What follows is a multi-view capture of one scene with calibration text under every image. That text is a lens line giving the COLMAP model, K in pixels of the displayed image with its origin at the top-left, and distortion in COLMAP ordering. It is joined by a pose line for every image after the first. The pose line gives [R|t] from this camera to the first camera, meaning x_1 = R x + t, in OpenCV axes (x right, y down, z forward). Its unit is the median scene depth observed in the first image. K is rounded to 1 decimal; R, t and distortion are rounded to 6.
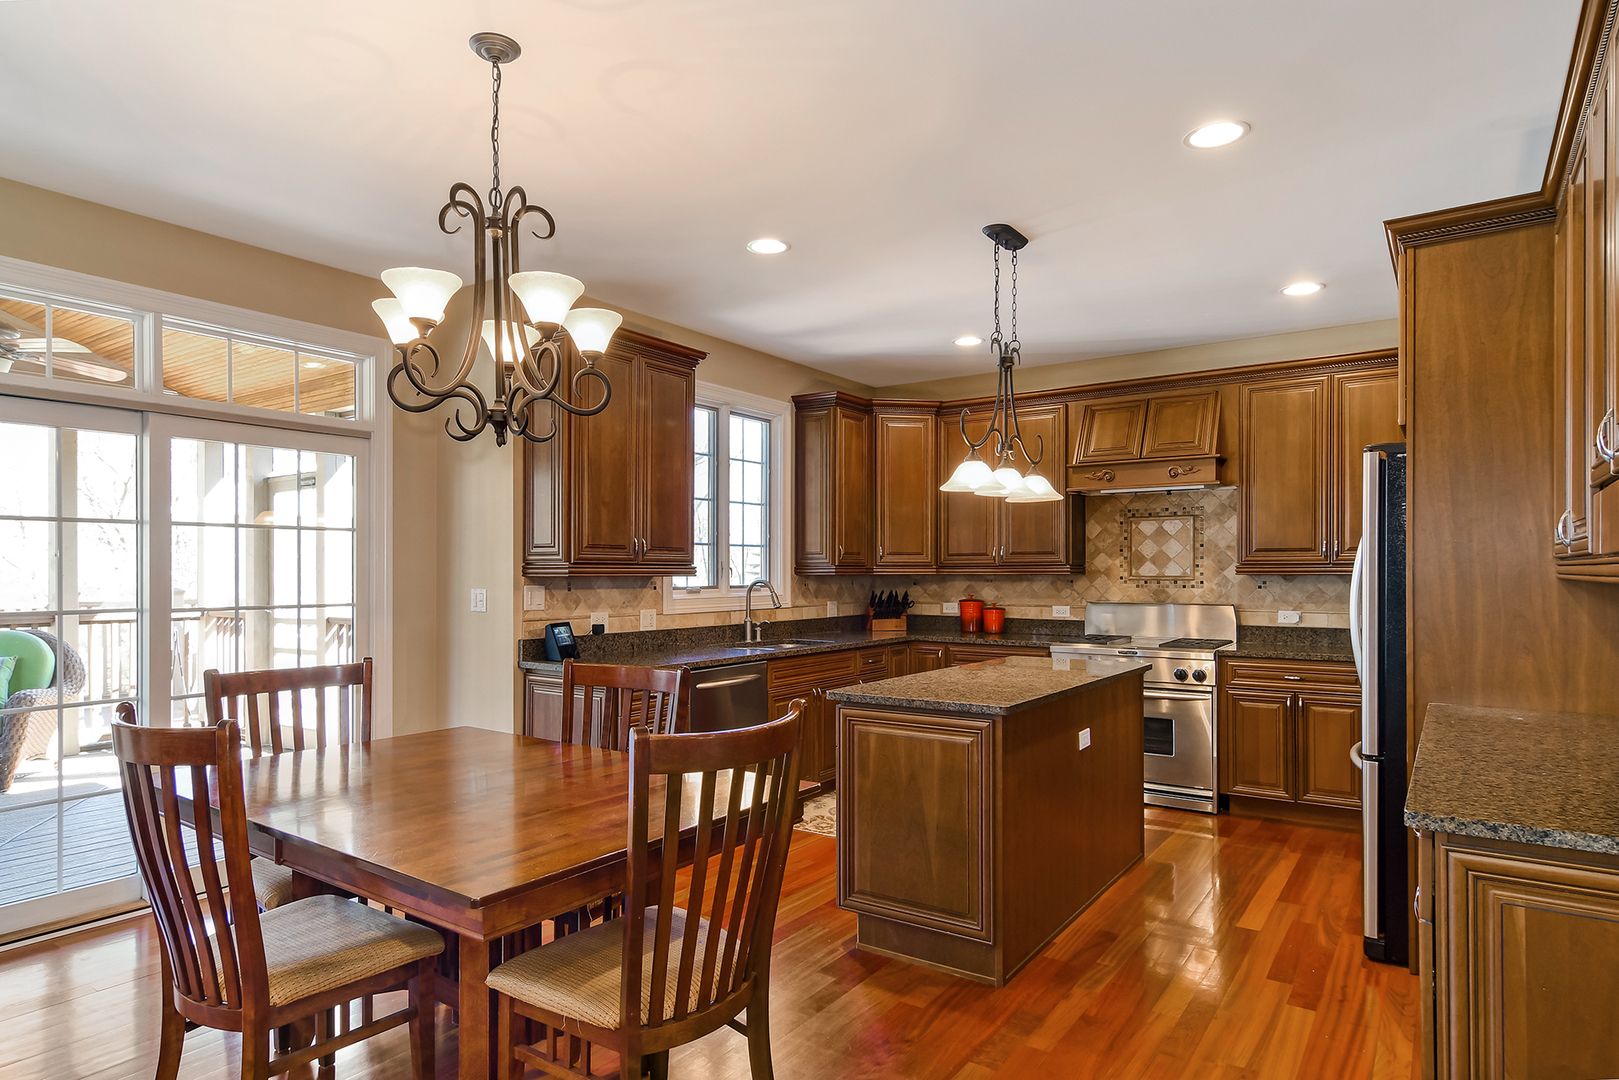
lens RADIAL K [[921.1, 0, 807.6], [0, 921.1, 553.4], [0, 0, 1]] dist [0.001410, 0.000319]
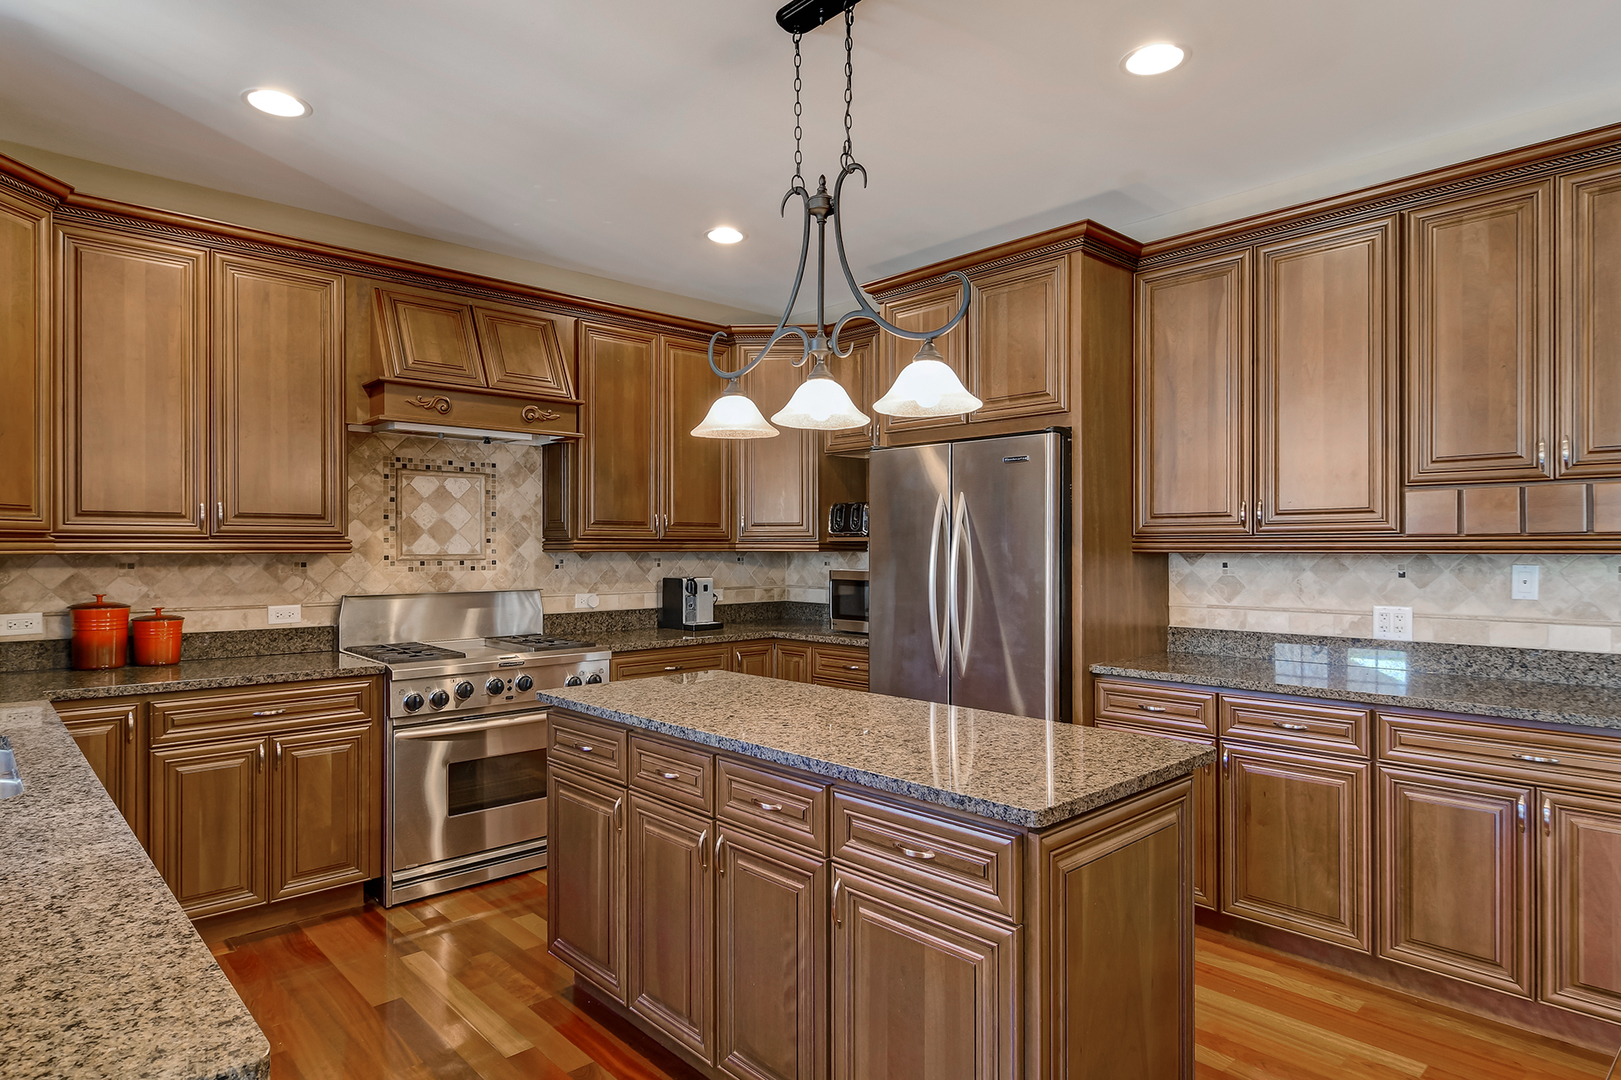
lens RADIAL K [[922.2, 0, 809.4], [0, 922.2, 544.6], [0, 0, 1]] dist [0.001410, 0.000319]
pose [[0.204739, 0.004543, 0.978806, -0.263011], [-0.017202, 0.999851, -0.001042, 0.012739], [-0.978666, -0.016624, 0.204786, 0.575396]]
